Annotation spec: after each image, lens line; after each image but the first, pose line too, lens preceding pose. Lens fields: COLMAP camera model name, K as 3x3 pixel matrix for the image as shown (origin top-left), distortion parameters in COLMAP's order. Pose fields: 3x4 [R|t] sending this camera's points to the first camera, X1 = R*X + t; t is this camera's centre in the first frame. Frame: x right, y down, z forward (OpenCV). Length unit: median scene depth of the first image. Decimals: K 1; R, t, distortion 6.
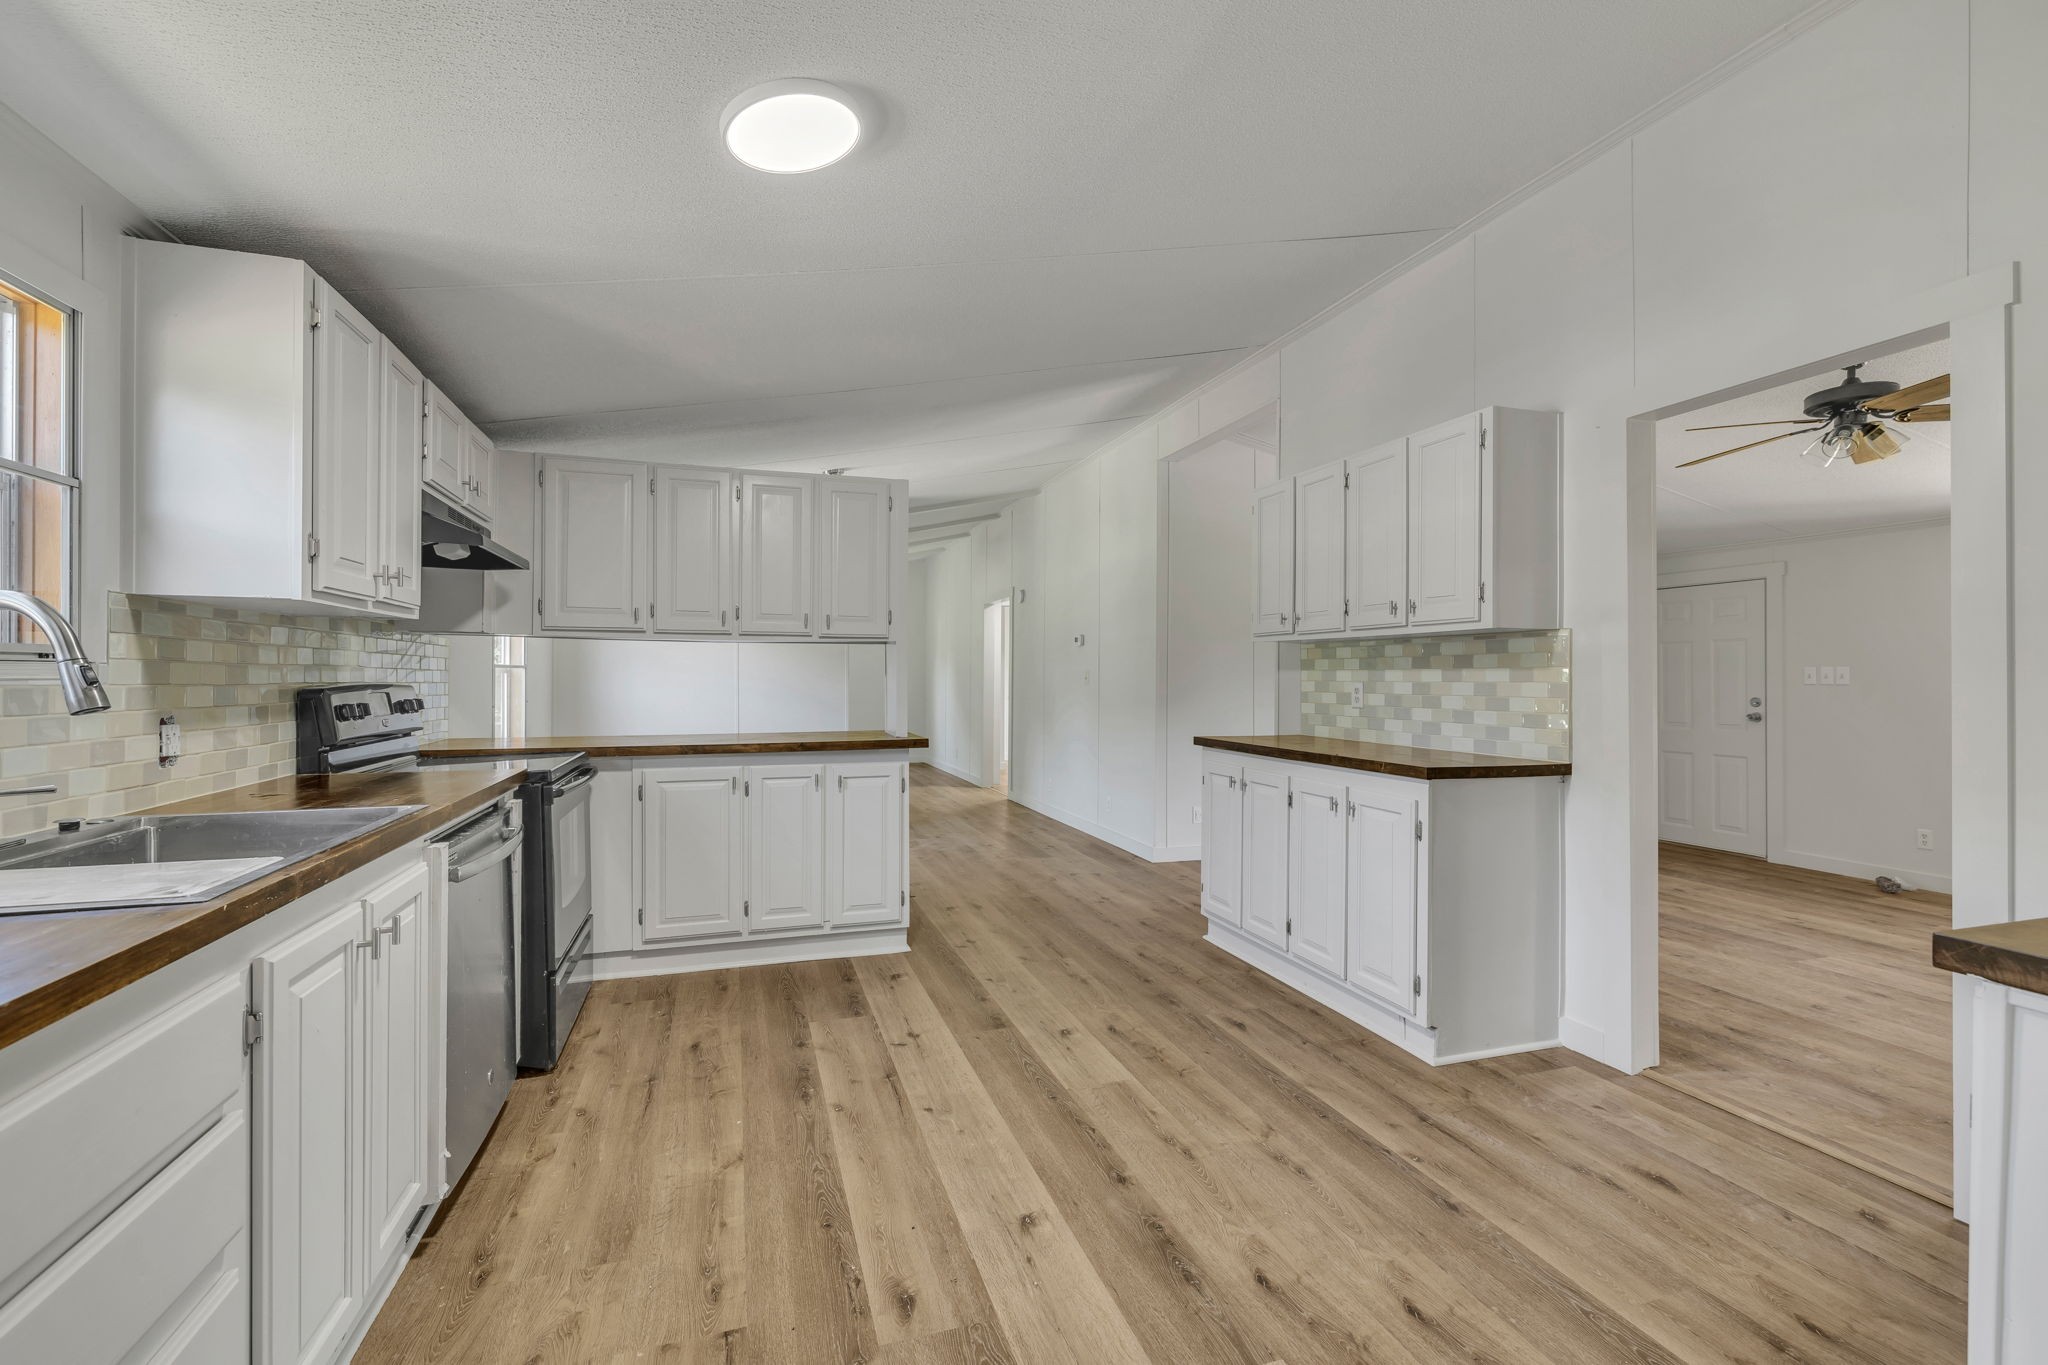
lens RADIAL K [[869.8, 0, 1027.3], [0, 869.8, 670.9], [0, 0, 1]] dist [0.000426, 0.000068]
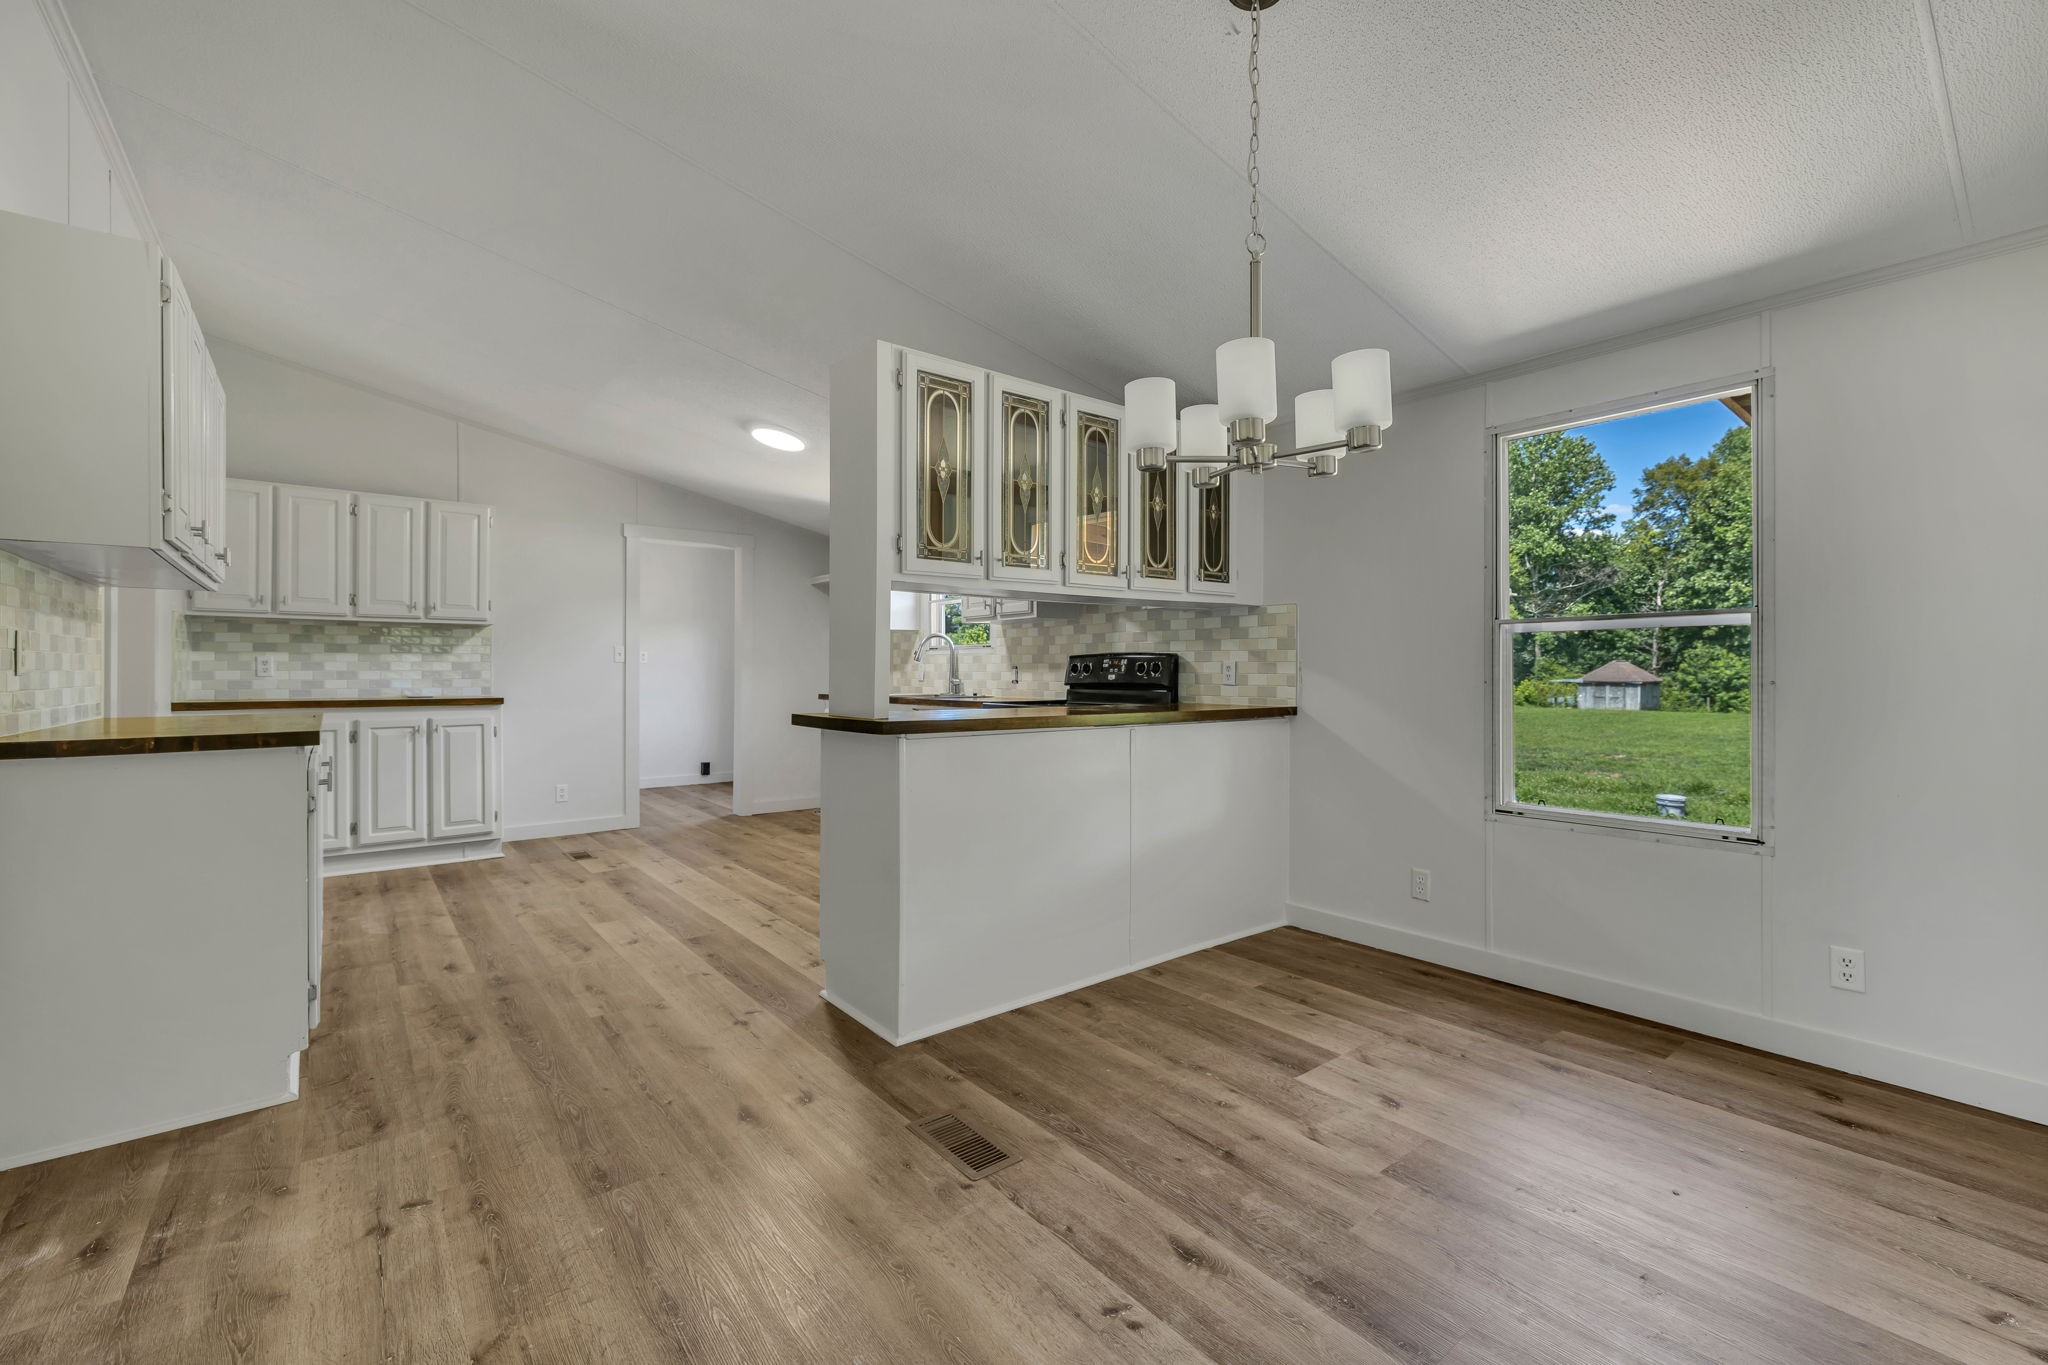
lens RADIAL K [[869.8, 0, 1027.3], [0, 869.8, 670.9], [0, 0, 1]] dist [0.000426, 0.000068]
pose [[-0.942146, -0.003336, -0.335186, -0.078621], [-0.000725, 0.999968, -0.007917, 0.071462], [0.335202, -0.007216, -0.942119, 2.863614]]
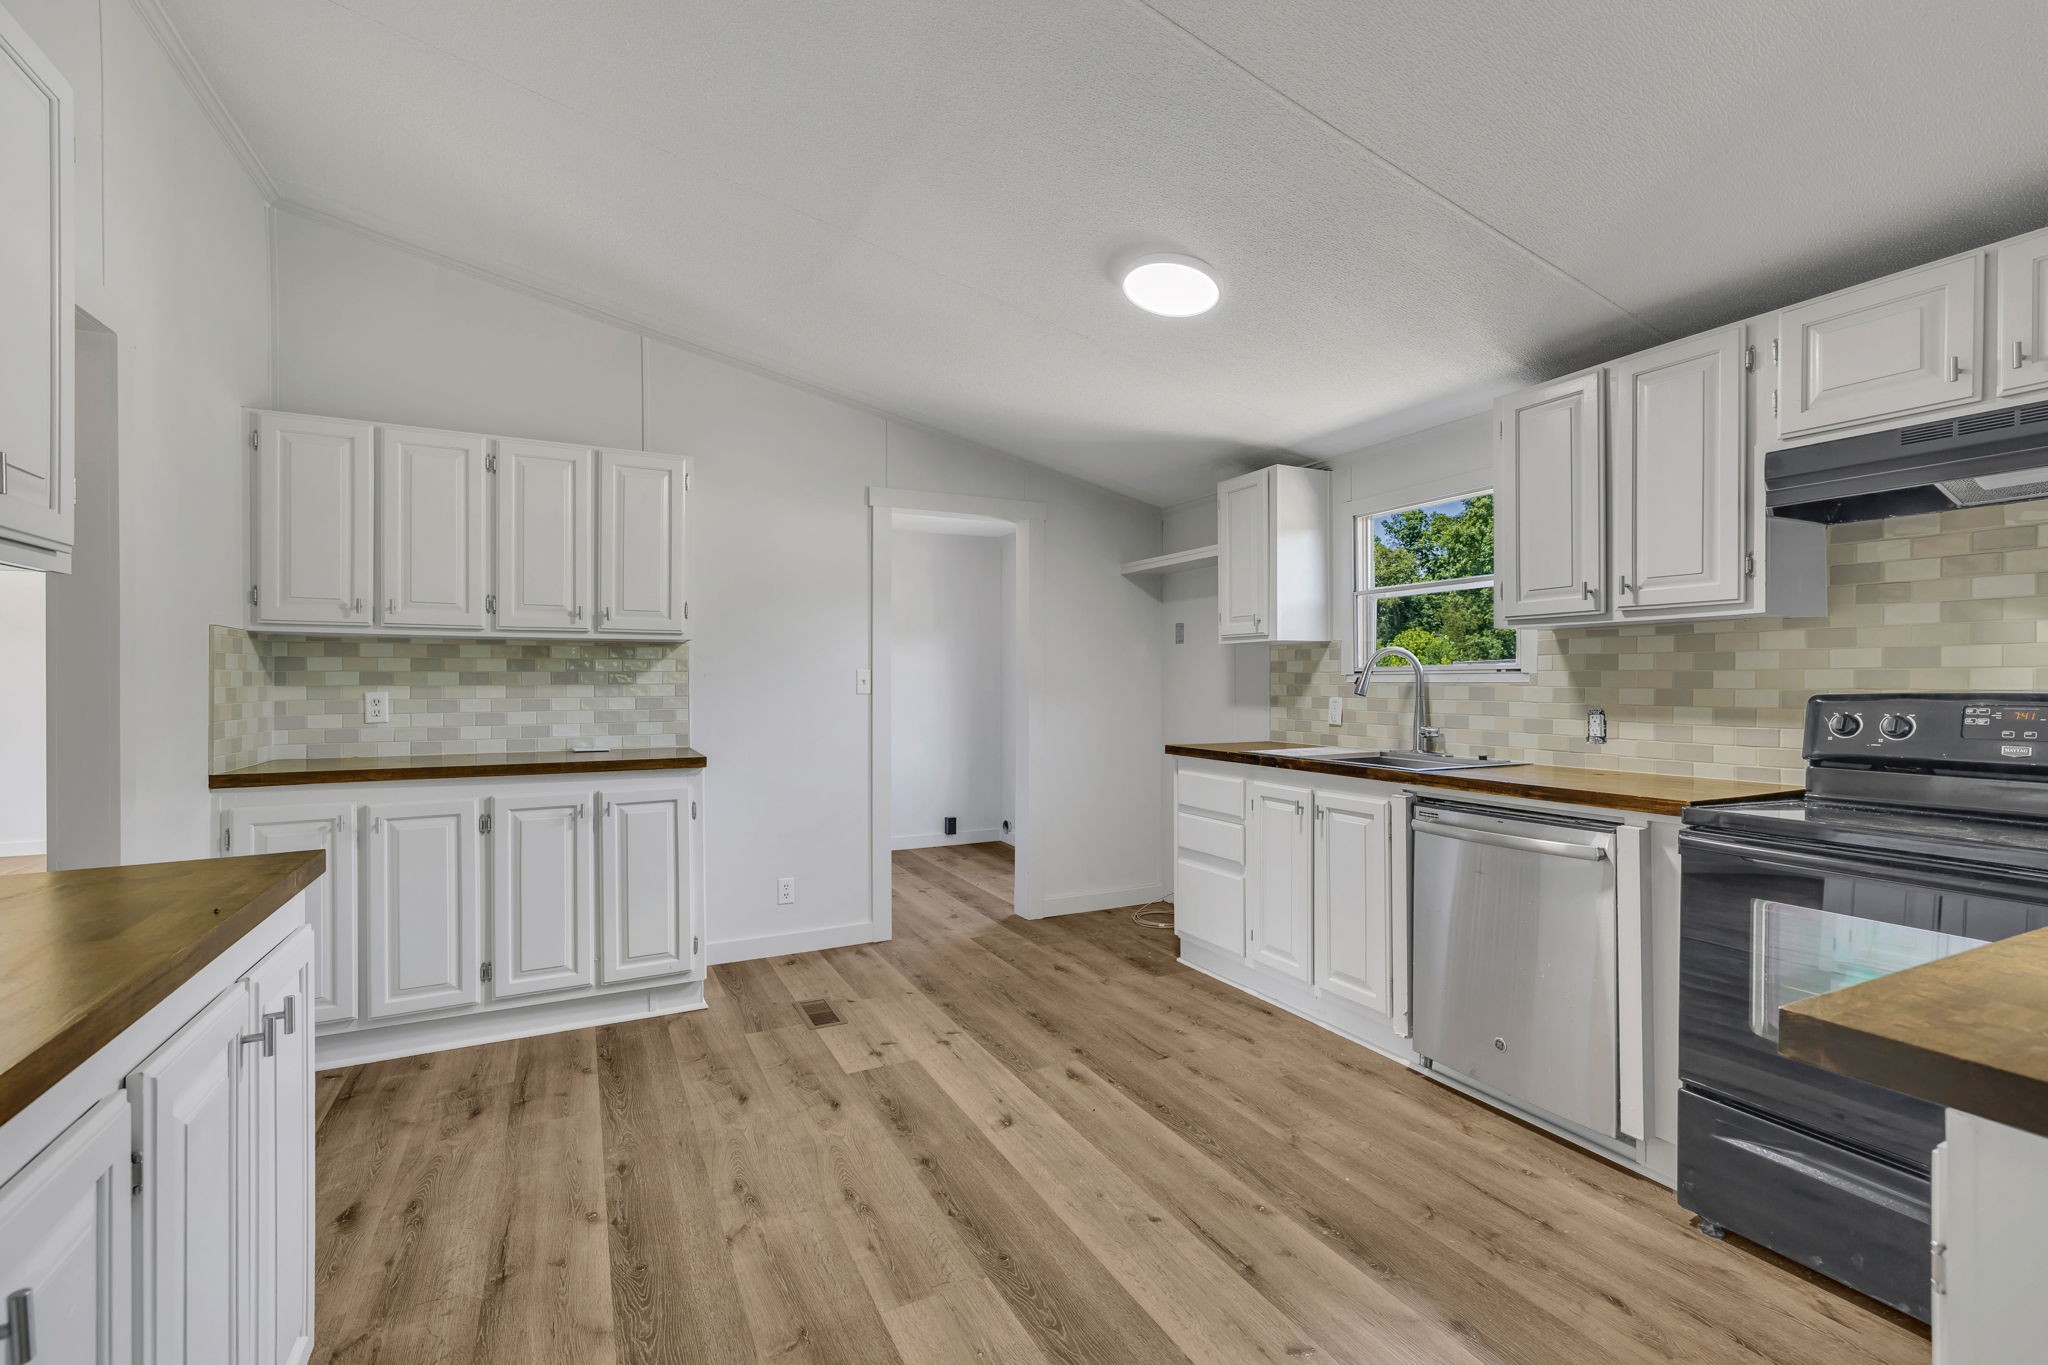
lens RADIAL K [[897.6, 0, 1032.4], [0, 897.6, 678.1], [0, 0, 1]] dist [-0.000049, 0.000789]
pose [[-0.989277, -0.001396, -0.146045, 0.123314], [-0.000162, 0.999964, -0.008459, 0.011247], [0.146051, -0.008345, -0.989242, 1.852584]]
